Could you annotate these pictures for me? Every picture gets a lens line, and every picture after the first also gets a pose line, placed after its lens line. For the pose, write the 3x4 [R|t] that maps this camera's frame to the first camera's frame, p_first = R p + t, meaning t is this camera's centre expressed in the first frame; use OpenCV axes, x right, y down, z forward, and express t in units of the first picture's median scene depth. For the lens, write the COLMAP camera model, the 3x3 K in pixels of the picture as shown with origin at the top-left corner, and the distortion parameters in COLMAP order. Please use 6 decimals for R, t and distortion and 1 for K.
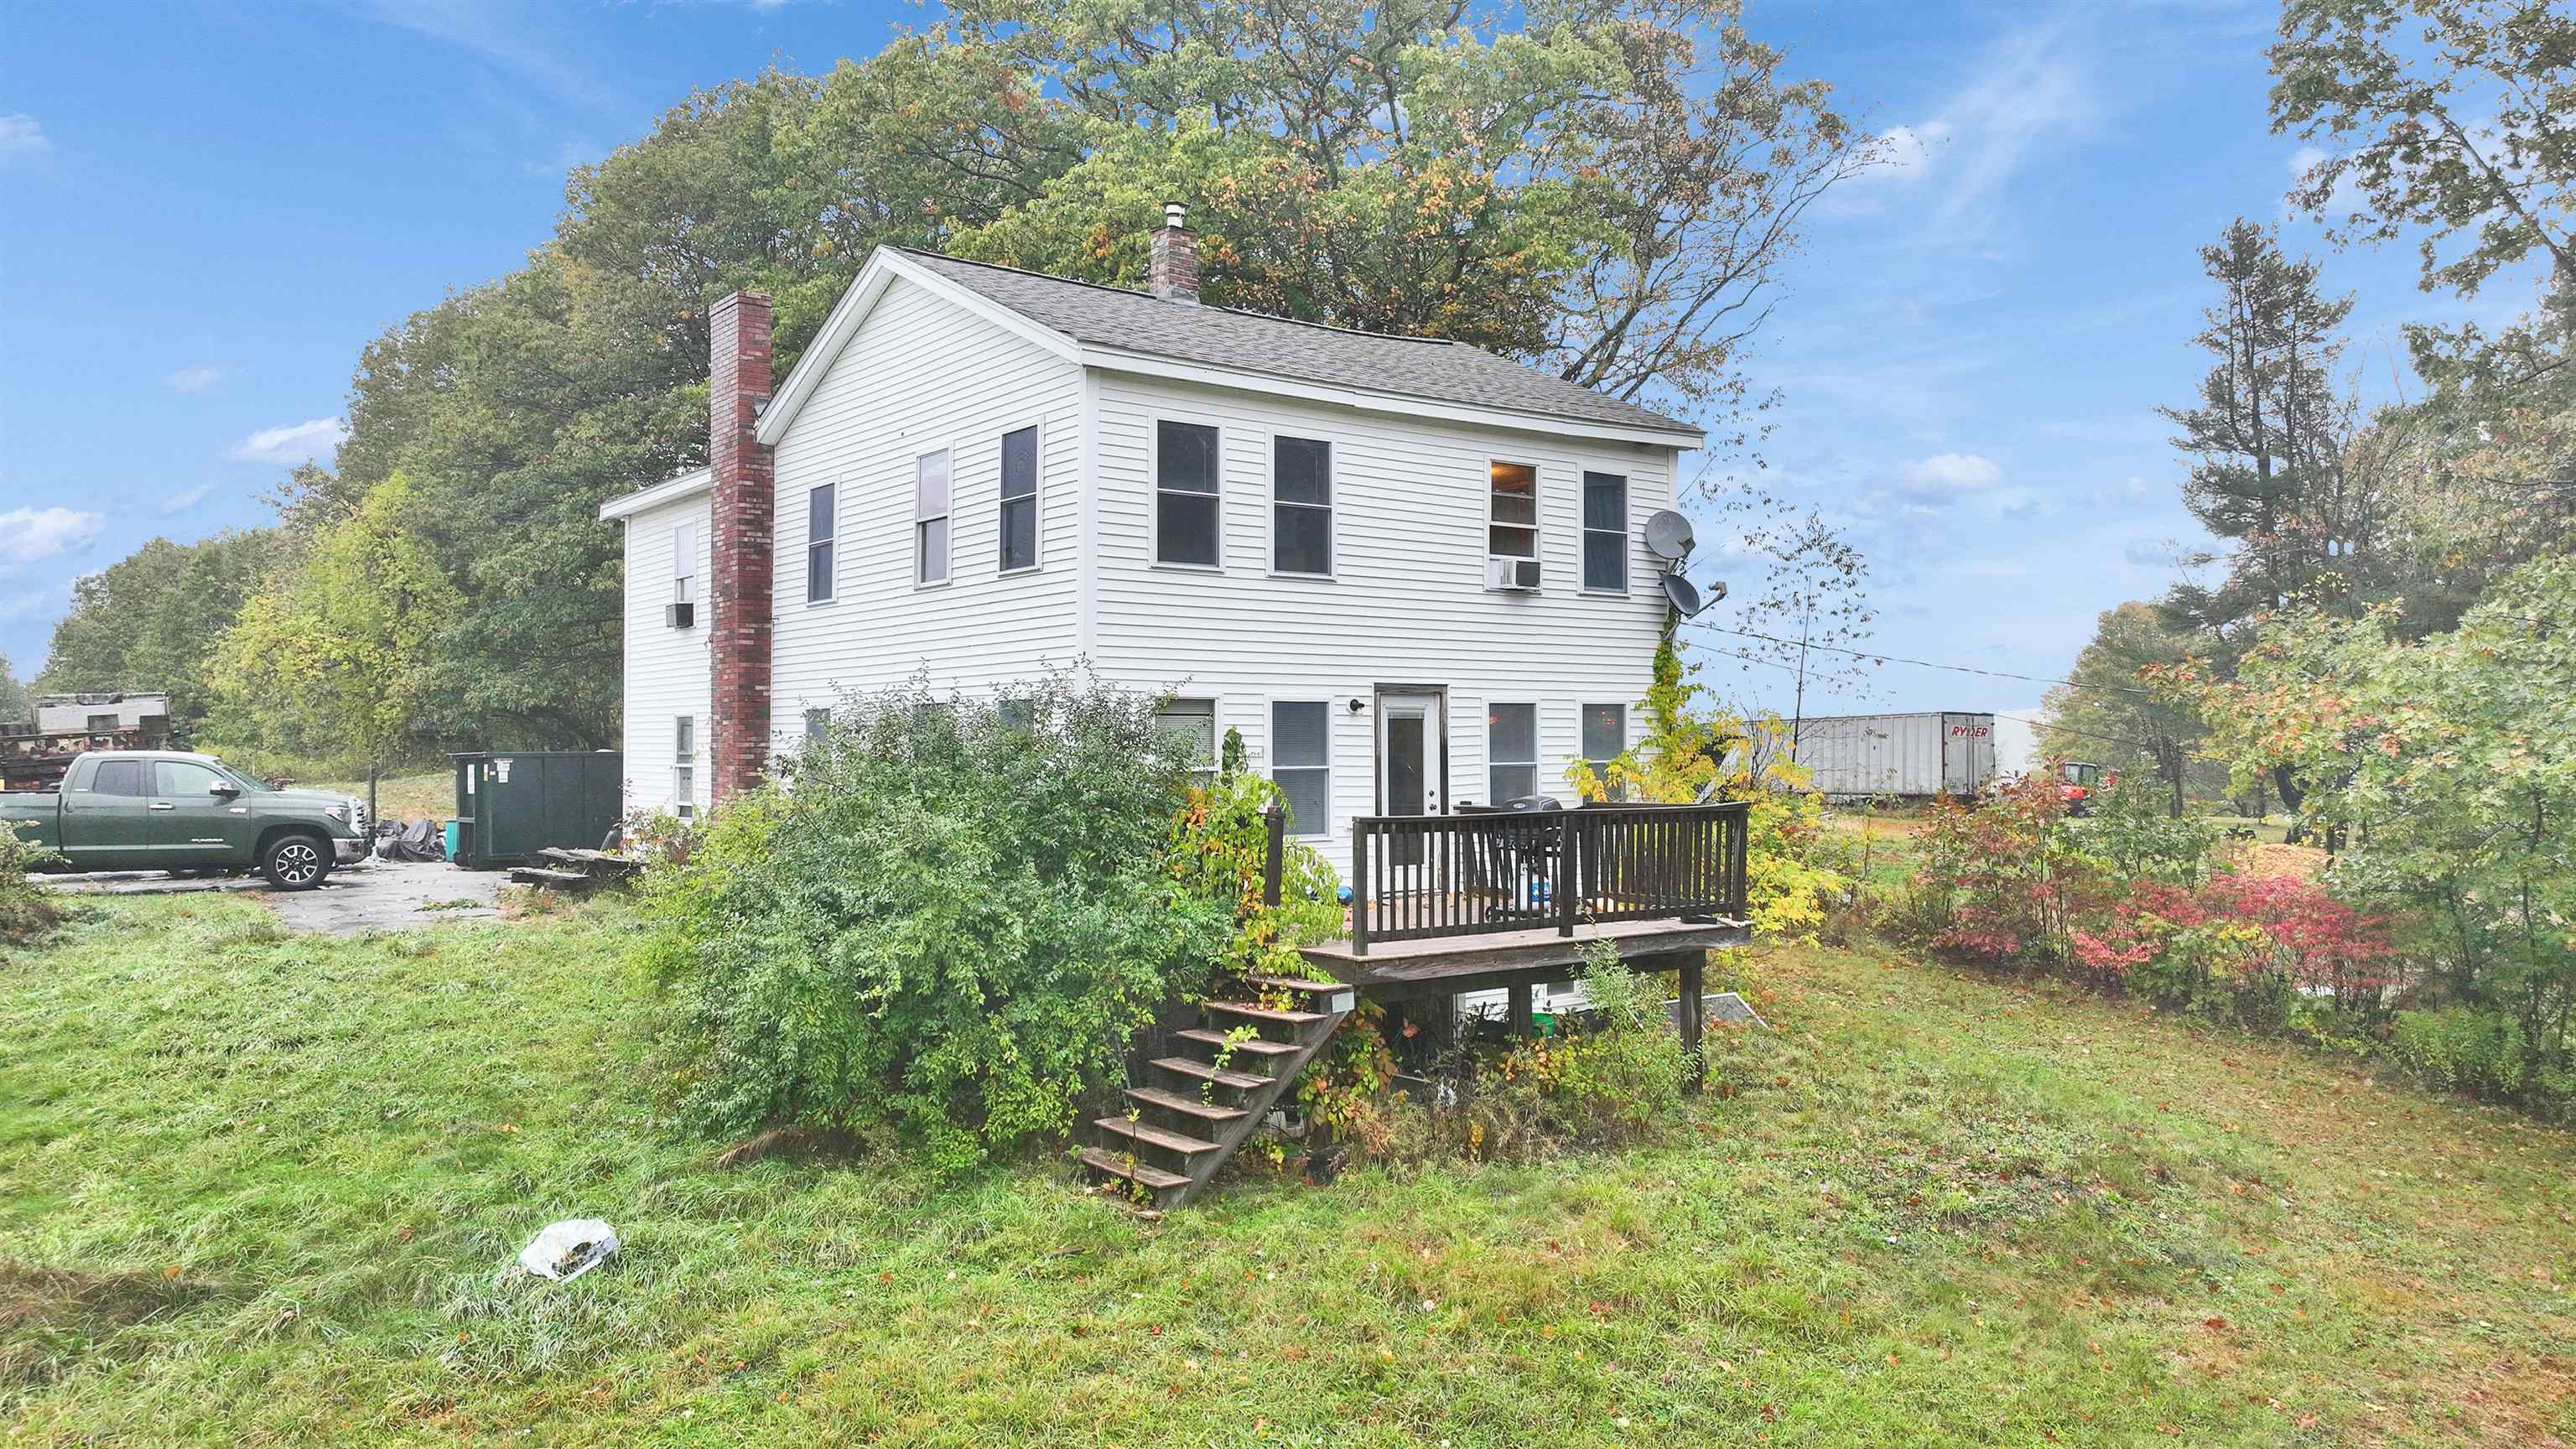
lens RADIAL K [[1813.2, 0, 1297.5], [0, 1813.2, 719.5], [0, 0, 1]] dist [0.003815, 0.016775]
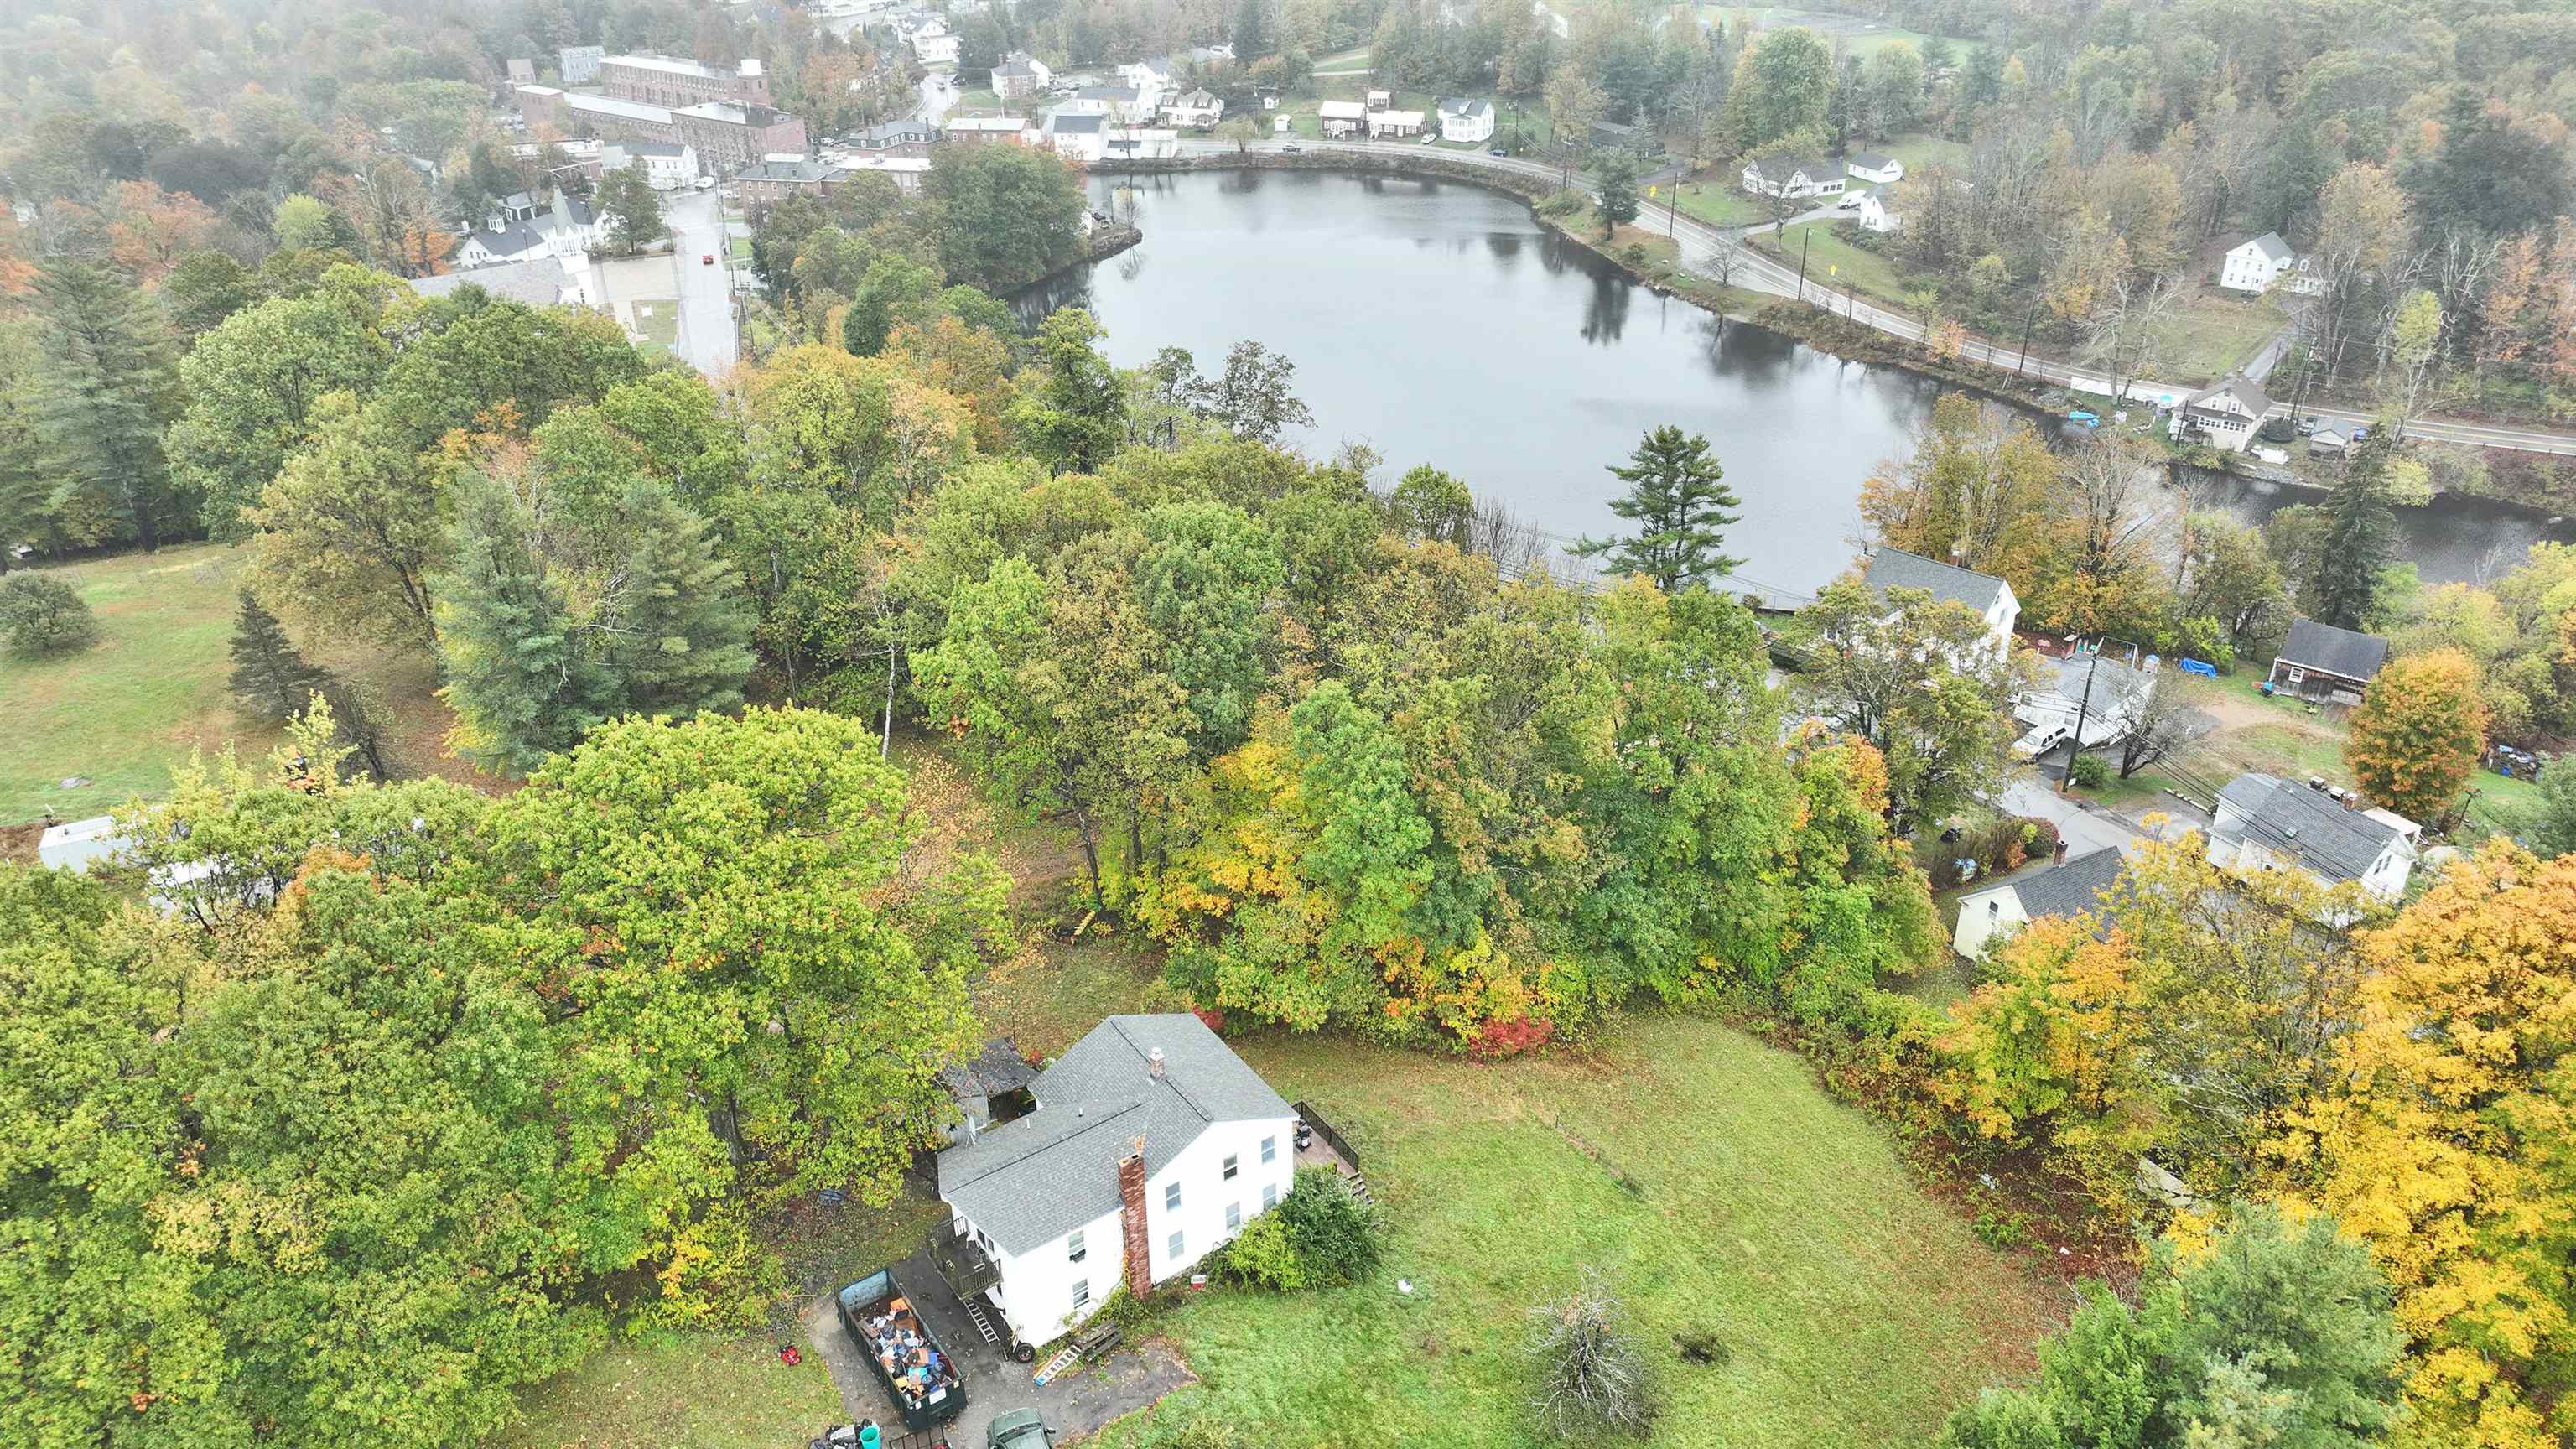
lens RADIAL K [[1813.2, 0, 1297.5], [0, 1813.2, 719.5], [0, 0, 1]] dist [0.003815, 0.016775]
pose [[0.041026, -0.479072, 0.876817, -3.364149], [-0.019750, 0.876995, 0.480093, -3.018903], [-0.998963, -0.037014, 0.026518, 0.828485]]
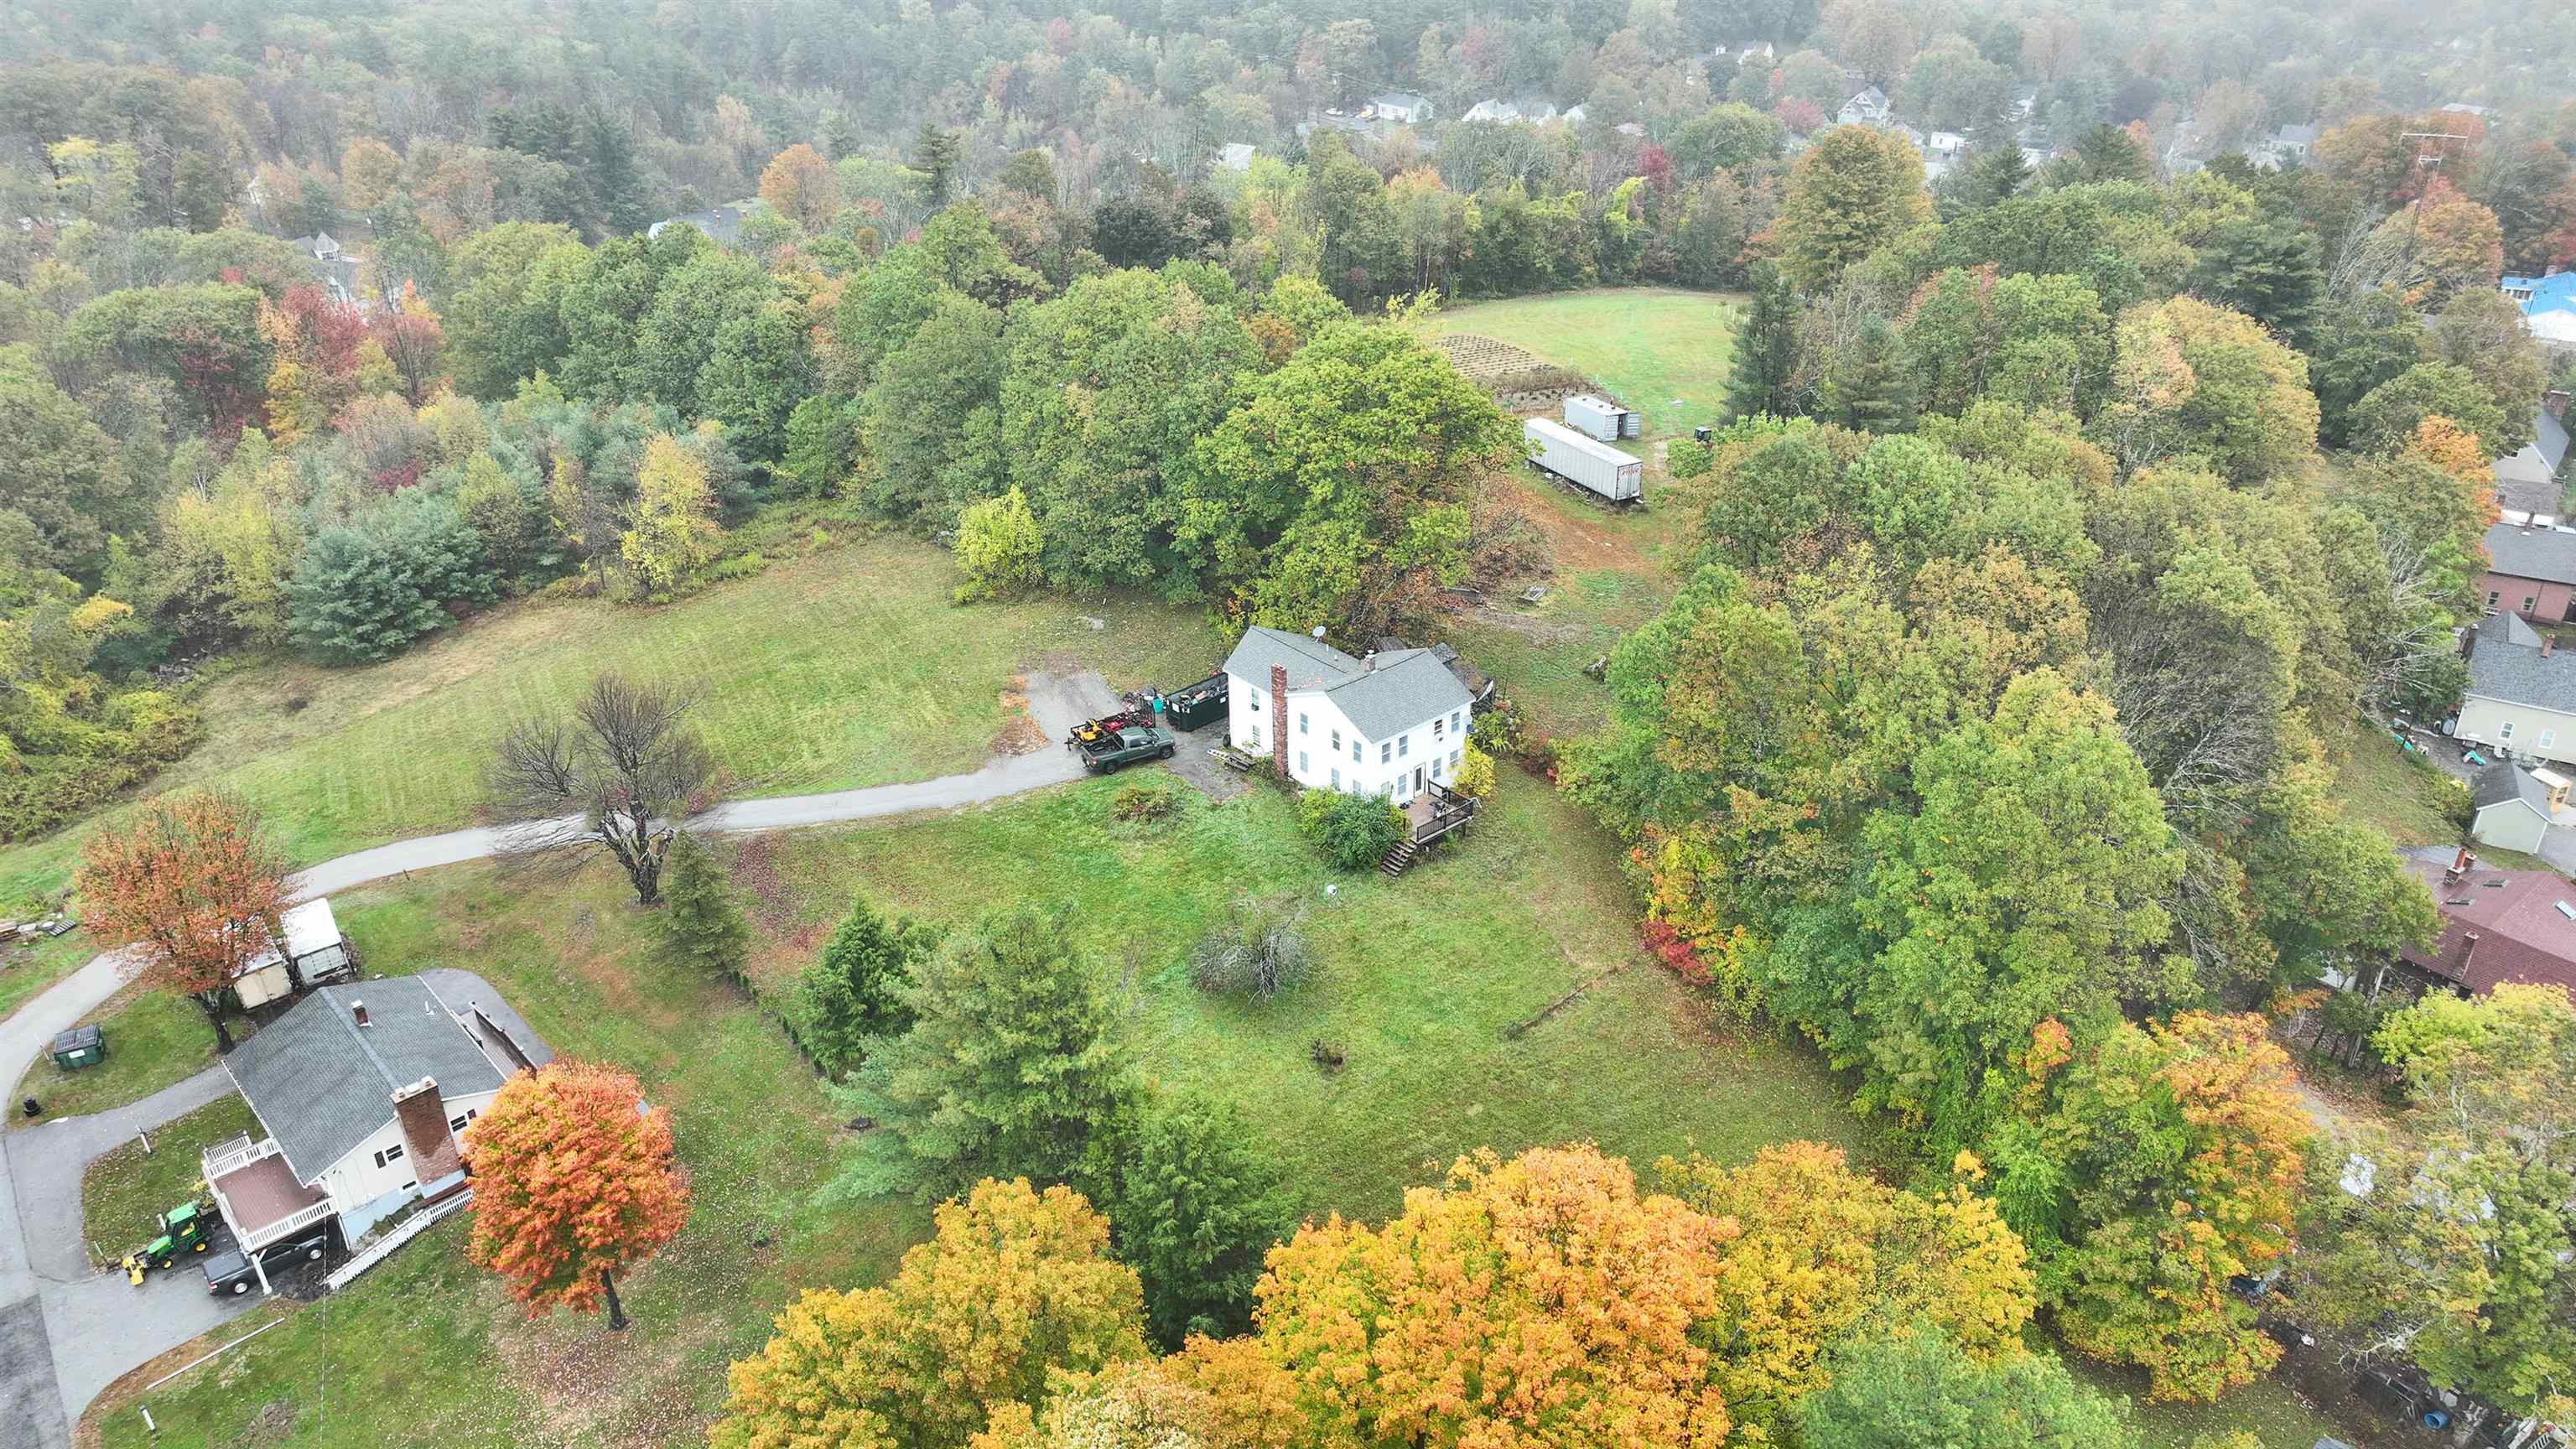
lens RADIAL K [[1813.2, 0, 1297.5], [0, 1813.2, 719.5], [0, 0, 1]] dist [0.003815, 0.016775]
pose [[0.998168, -0.037750, 0.047277, -0.614860], [0.009399, 0.868721, 0.495212, -3.110719], [-0.059765, -0.493861, 0.867485, -4.047722]]
